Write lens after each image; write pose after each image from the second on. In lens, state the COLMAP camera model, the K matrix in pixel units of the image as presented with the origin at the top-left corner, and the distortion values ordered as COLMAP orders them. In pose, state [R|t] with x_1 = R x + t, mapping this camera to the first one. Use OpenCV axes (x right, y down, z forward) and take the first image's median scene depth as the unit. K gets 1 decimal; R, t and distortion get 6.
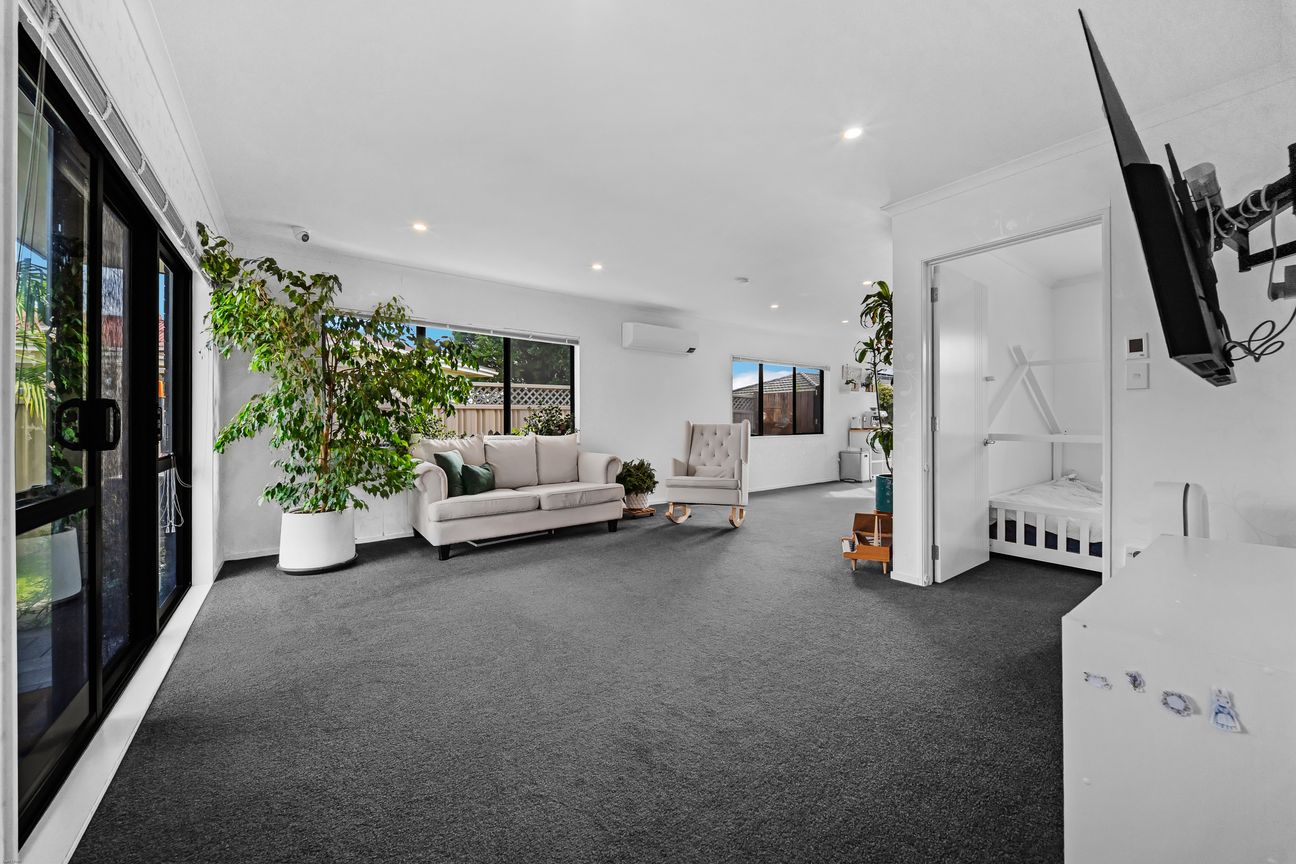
lens RADIAL K [[450.4, 0, 654.5], [0, 450.4, 425.8], [0, 0, 1]] dist [-0.021101, 0.000447]
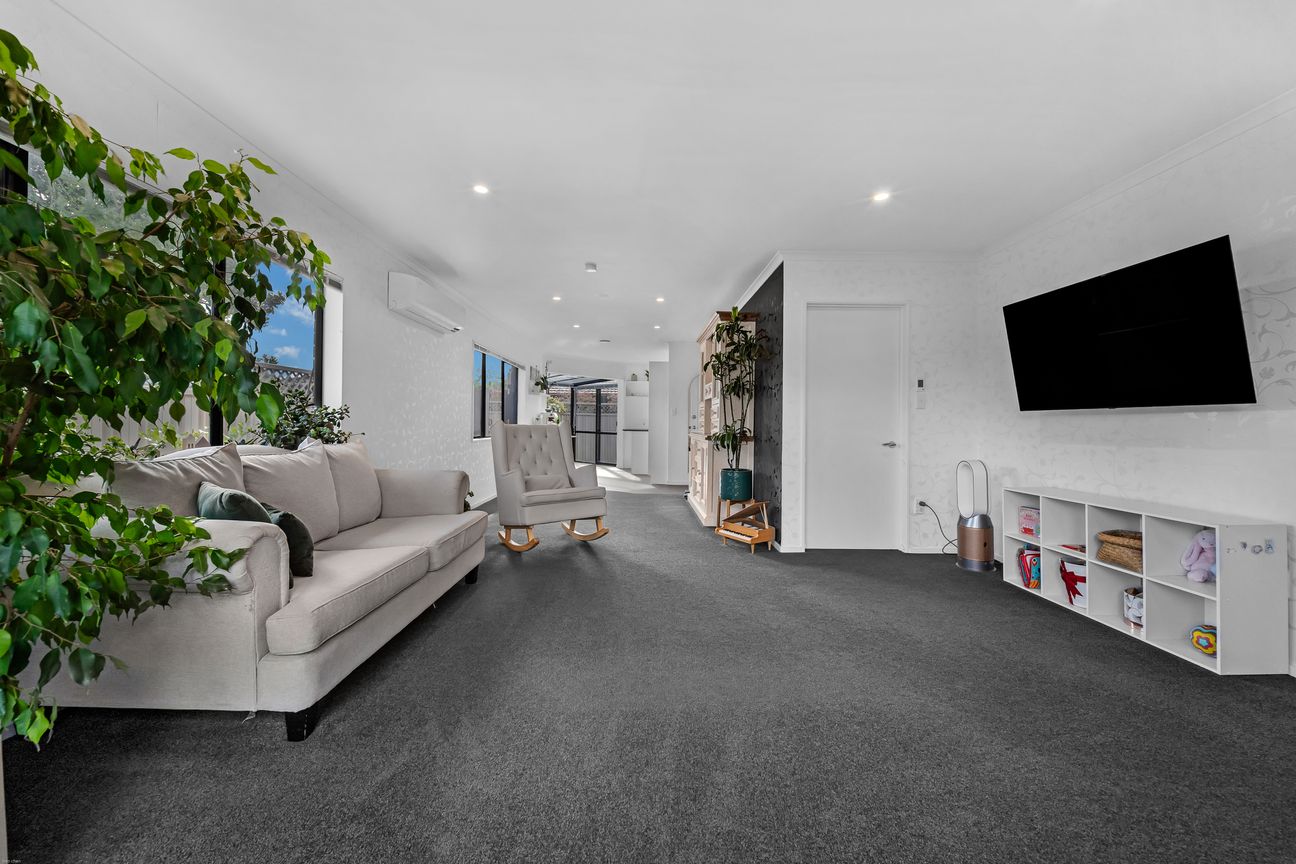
lens RADIAL K [[450.4, 0, 648.9], [0, 450.4, 422.5], [0, 0, 1]] dist [-0.021101, 0.000447]
pose [[0.630589, 0.008466, 0.776070, -0.681355], [-0.003243, 0.999961, -0.008274, -0.001575], [-0.776110, 0.002701, 0.630592, 0.535066]]
